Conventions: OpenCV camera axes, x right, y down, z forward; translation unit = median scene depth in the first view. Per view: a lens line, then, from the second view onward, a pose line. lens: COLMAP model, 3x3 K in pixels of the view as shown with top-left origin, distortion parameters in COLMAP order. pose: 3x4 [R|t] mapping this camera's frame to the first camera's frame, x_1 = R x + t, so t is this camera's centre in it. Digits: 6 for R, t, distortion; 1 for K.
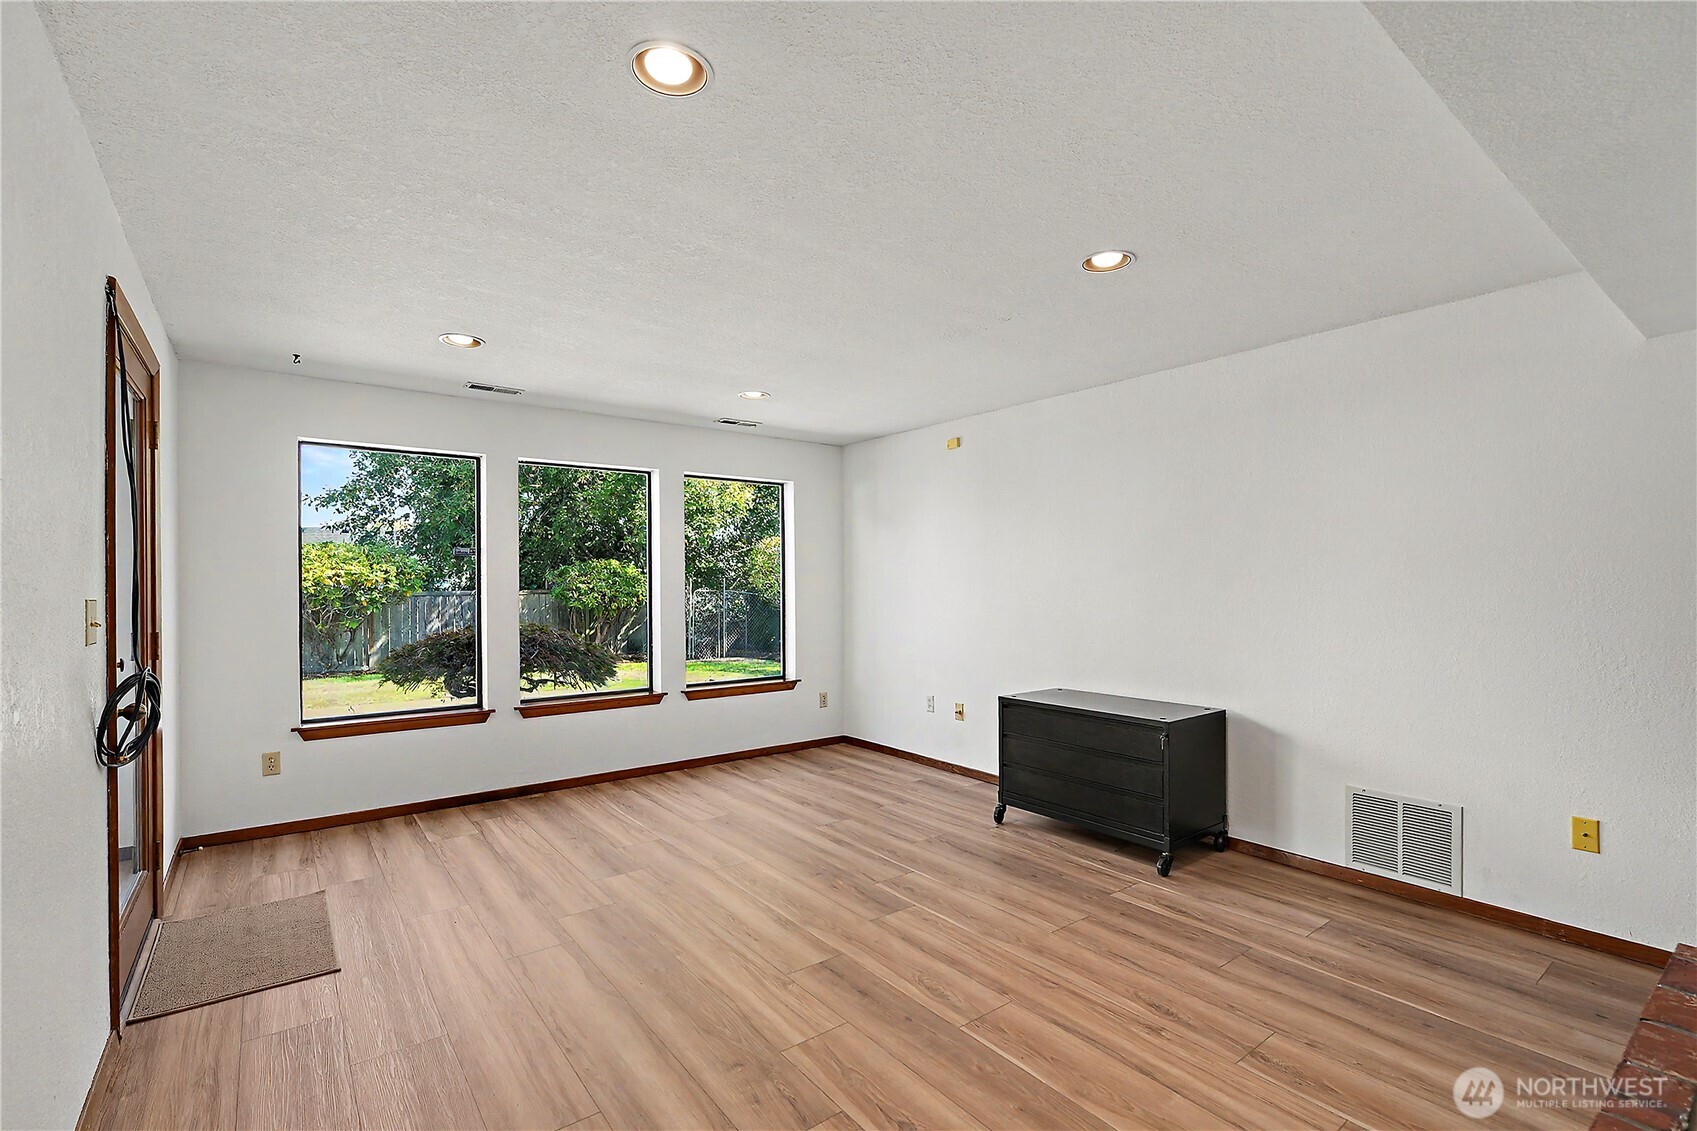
lens RADIAL K [[762.1, 0, 848.4], [0, 762.1, 579.6], [0, 0, 1]] dist [0.000112, 0.000015]
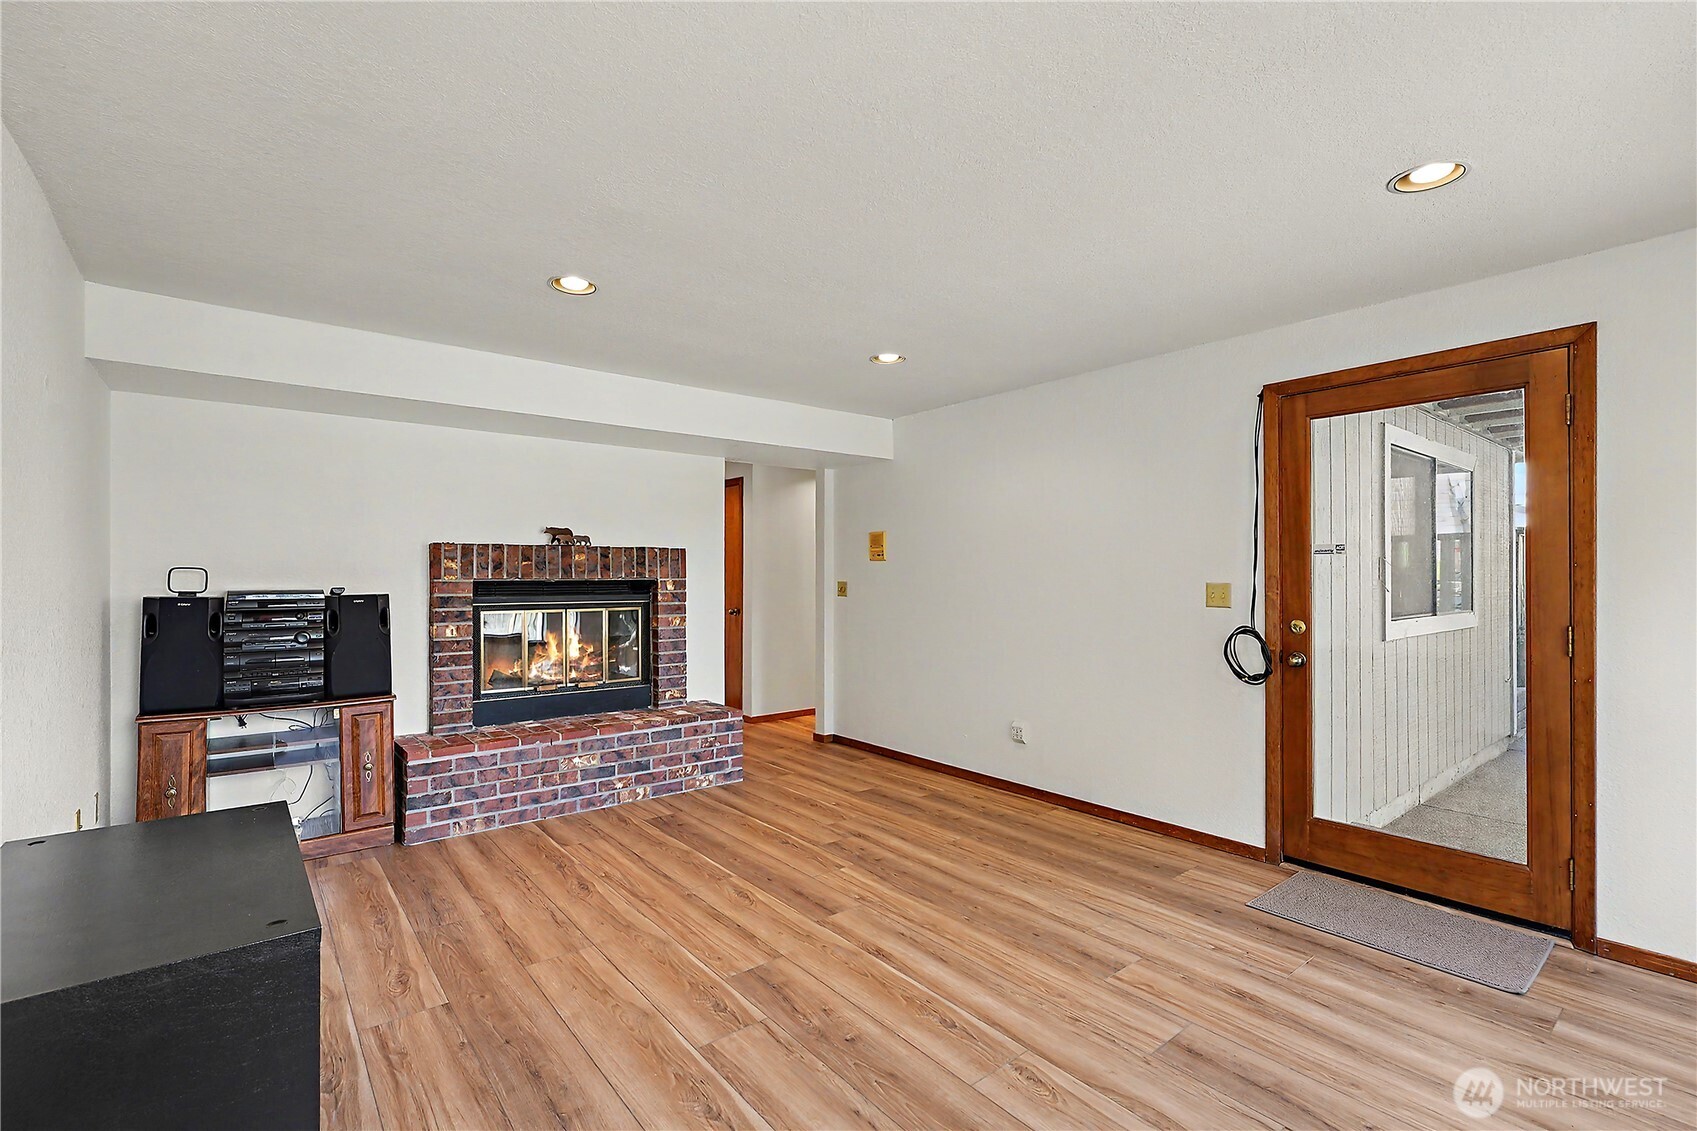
lens RADIAL K [[762.1, 0, 848.4], [0, 762.1, 579.6], [0, 0, 1]] dist [0.000112, 0.000015]
pose [[-0.999583, 0.004452, -0.028546, -0.025108], [0.004506, 0.999988, -0.001840, 0.012771], [0.028538, -0.001968, -0.999591, 2.029230]]
